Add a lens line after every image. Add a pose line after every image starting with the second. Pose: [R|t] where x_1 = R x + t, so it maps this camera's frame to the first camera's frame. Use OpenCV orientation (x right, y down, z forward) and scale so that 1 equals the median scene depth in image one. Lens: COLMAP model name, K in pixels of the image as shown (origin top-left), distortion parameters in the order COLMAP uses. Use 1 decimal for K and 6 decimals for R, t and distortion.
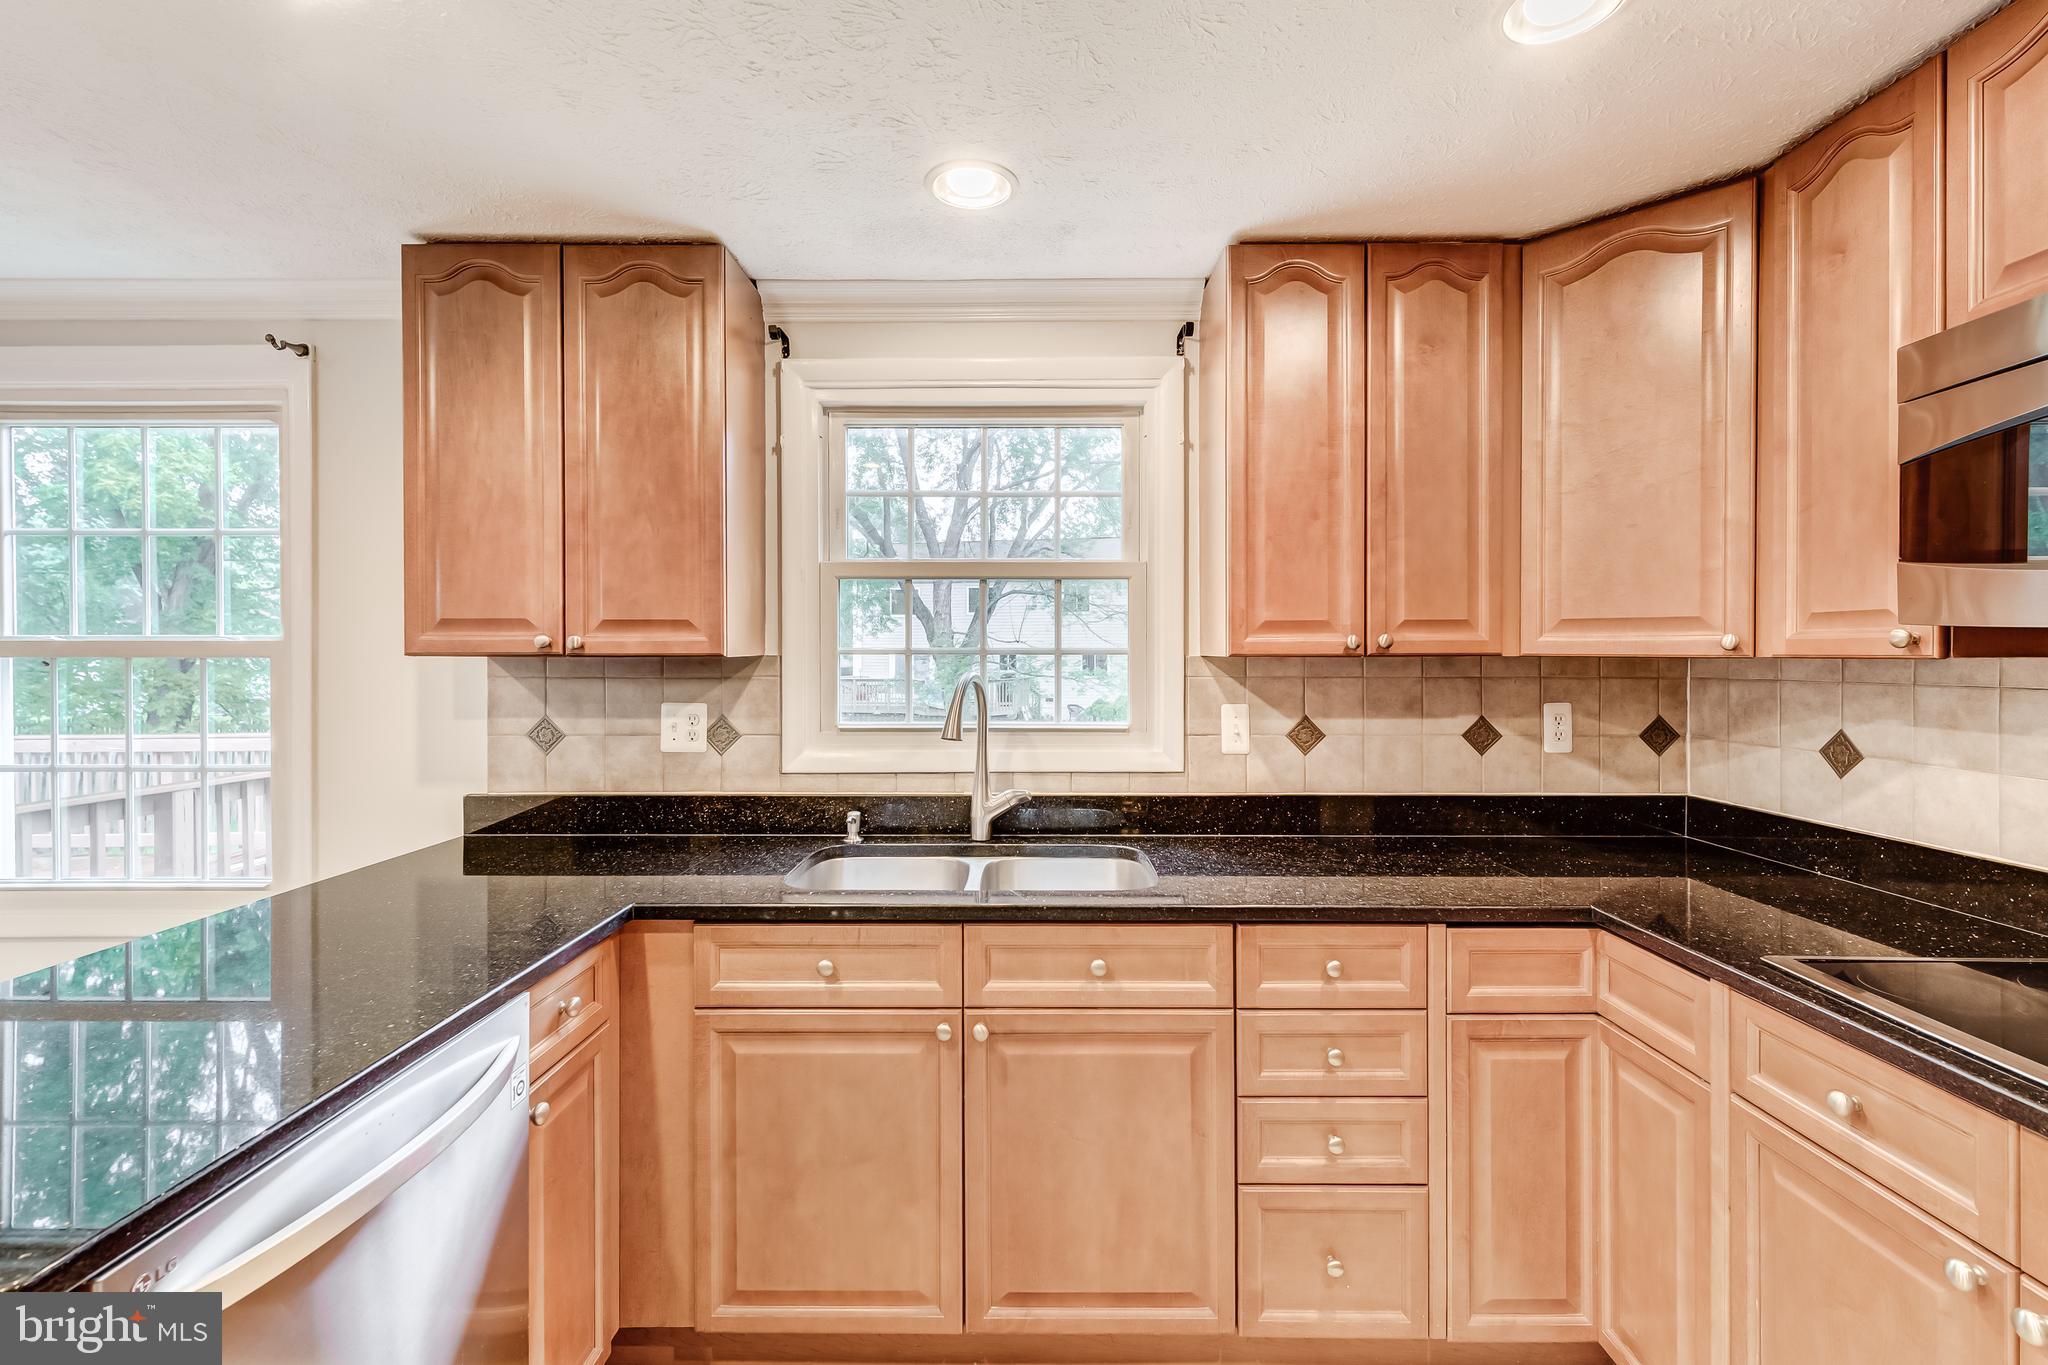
lens RADIAL K [[895.9, 0, 1045.4], [0, 895.9, 655.0], [0, 0, 1]] dist [0.004620, 0.000214]
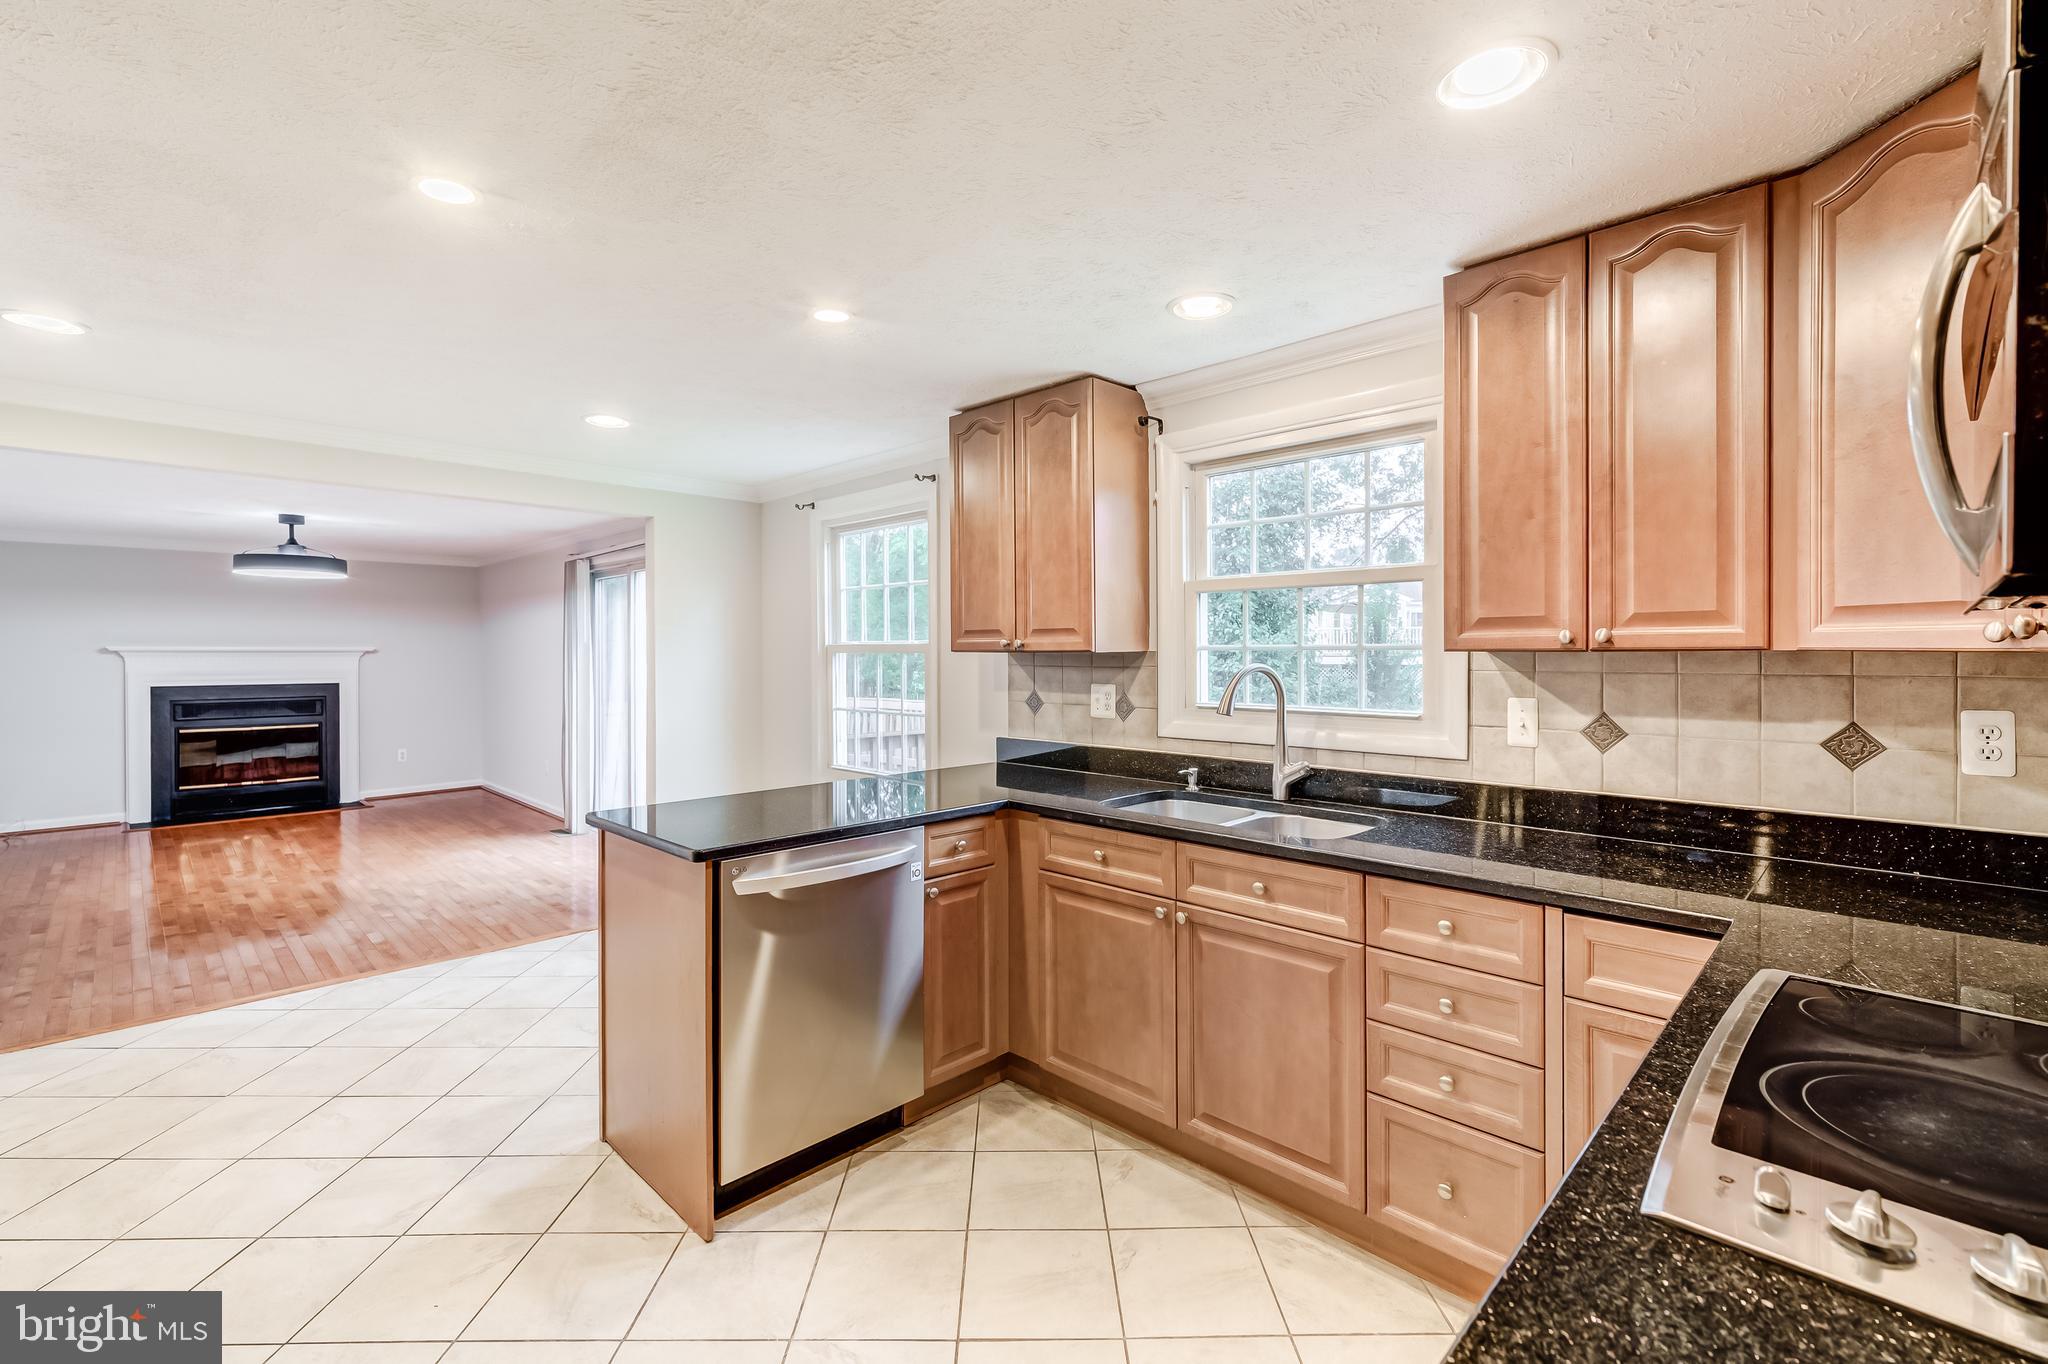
lens RADIAL K [[895.9, 0, 1023.9], [0, 895.9, 656.9], [0, 0, 1]] dist [0.004620, 0.000214]
pose [[0.714041, 0.002202, -0.700101, 0.563914], [0.002189, 0.999983, 0.005377, 0.001473], [0.700101, -0.005372, 0.714024, -0.136500]]
